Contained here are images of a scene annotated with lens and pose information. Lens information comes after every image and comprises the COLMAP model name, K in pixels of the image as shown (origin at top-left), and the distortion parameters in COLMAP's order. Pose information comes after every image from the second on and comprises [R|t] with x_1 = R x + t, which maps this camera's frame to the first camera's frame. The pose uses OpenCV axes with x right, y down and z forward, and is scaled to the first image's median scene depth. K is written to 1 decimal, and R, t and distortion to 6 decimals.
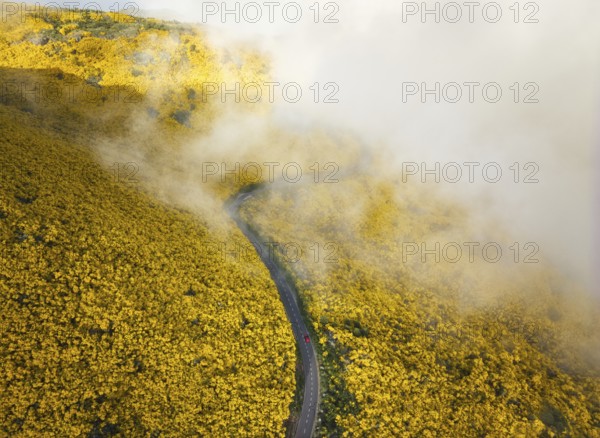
lens RADIAL K [[405.7, 0, 300.8], [0, 405.7, 217.8], [0, 0, 1]] dist [-0.049646, 0.022958]
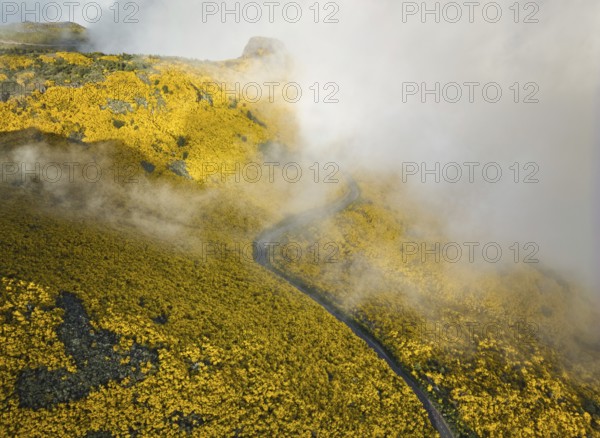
lens RADIAL K [[405.7, 0, 299.7], [0, 405.7, 219.7], [0, 0, 1]] dist [-0.049646, 0.022958]
pose [[0.970027, -0.124321, 0.208789, -0.382666], [0.120890, 0.992237, 0.029163, -0.197244], [-0.210794, -0.003049, 0.977526, -0.024406]]
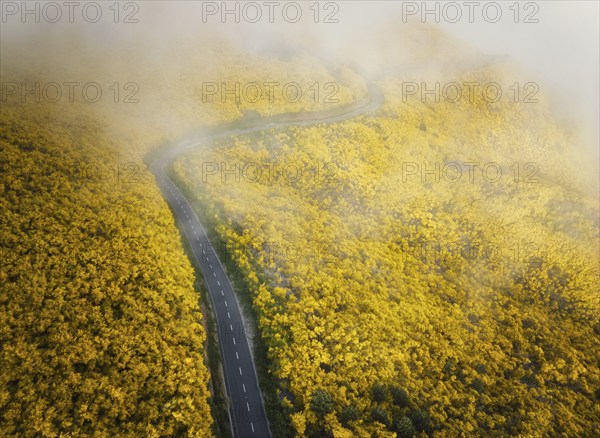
lens RADIAL K [[405.7, 0, 300.6], [0, 405.7, 219.0], [0, 0, 1]] dist [-0.049646, 0.022958]
pose [[0.999718, -0.013834, 0.019277, 0.028627], [0.012960, 0.998914, 0.044747, 0.055647], [-0.019875, -0.044484, 0.998812, 0.543379]]
